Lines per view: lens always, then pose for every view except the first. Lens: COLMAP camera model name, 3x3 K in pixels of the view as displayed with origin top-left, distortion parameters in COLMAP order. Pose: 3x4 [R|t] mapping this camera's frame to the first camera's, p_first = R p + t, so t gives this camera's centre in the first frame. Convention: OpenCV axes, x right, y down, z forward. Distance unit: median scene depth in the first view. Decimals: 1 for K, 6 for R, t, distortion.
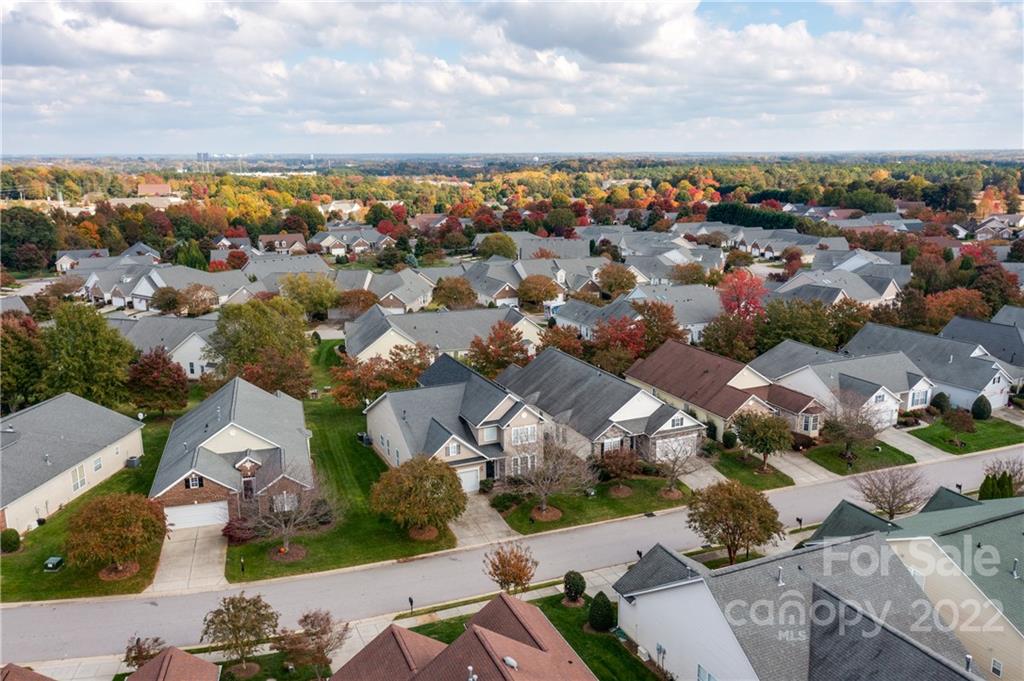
lens RADIAL K [[801.1, 0, 499.7], [0, 801.1, 343.3], [0, 0, 1]] dist [0.007119, 0.002470]
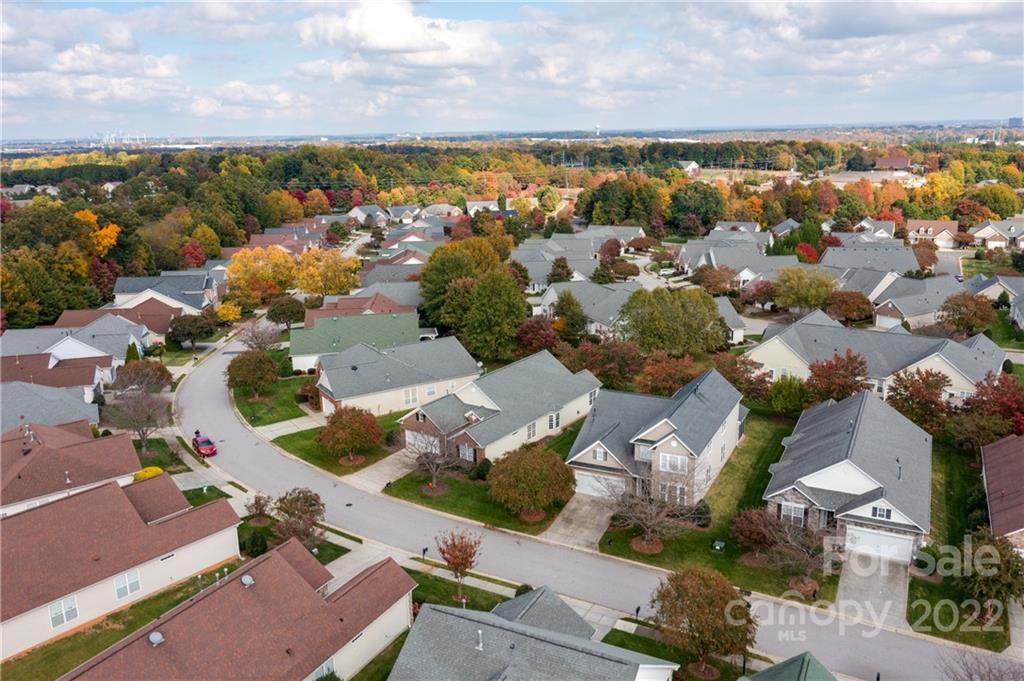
lens RADIAL K [[797.2, 0, 512.0], [0, 797.2, 340.5], [0, 0, 1]] dist [0.003549, 0.010149]
pose [[0.632278, 0.185854, -0.752119, 0.611553], [-0.159147, 0.981254, 0.108685, -0.106980], [0.758219, 0.050978, 0.650004, 0.218908]]
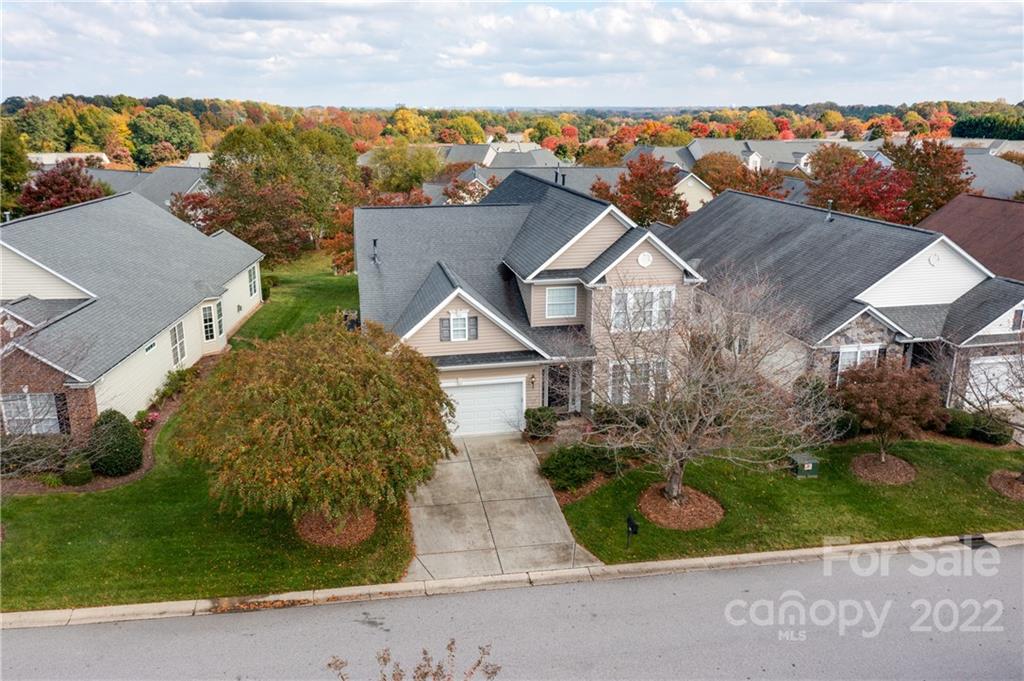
lens RADIAL K [[808.5, 0, 509.6], [0, 808.5, 338.8], [0, 0, 1]] dist [0.010733, 0.008594]
pose [[0.976841, 0.067566, -0.203018, 0.049499], [-0.057265, 0.996776, 0.056200, 0.111168], [0.206161, -0.043273, 0.977561, 0.586236]]
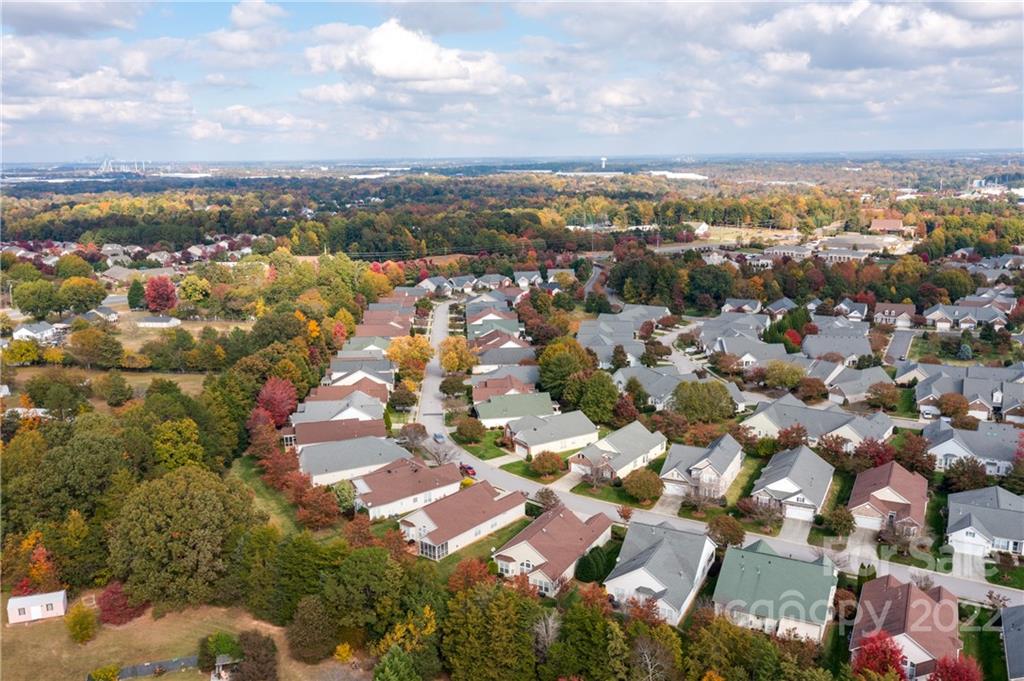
lens RADIAL K [[808.5, 0, 509.6], [0, 808.5, 338.8], [0, 0, 1]] dist [0.010733, 0.008594]
pose [[0.624448, 0.156813, -0.765163, 1.306983], [-0.167082, 0.983781, 0.065261, -0.309124], [0.762986, 0.087093, 0.640521, -0.837832]]
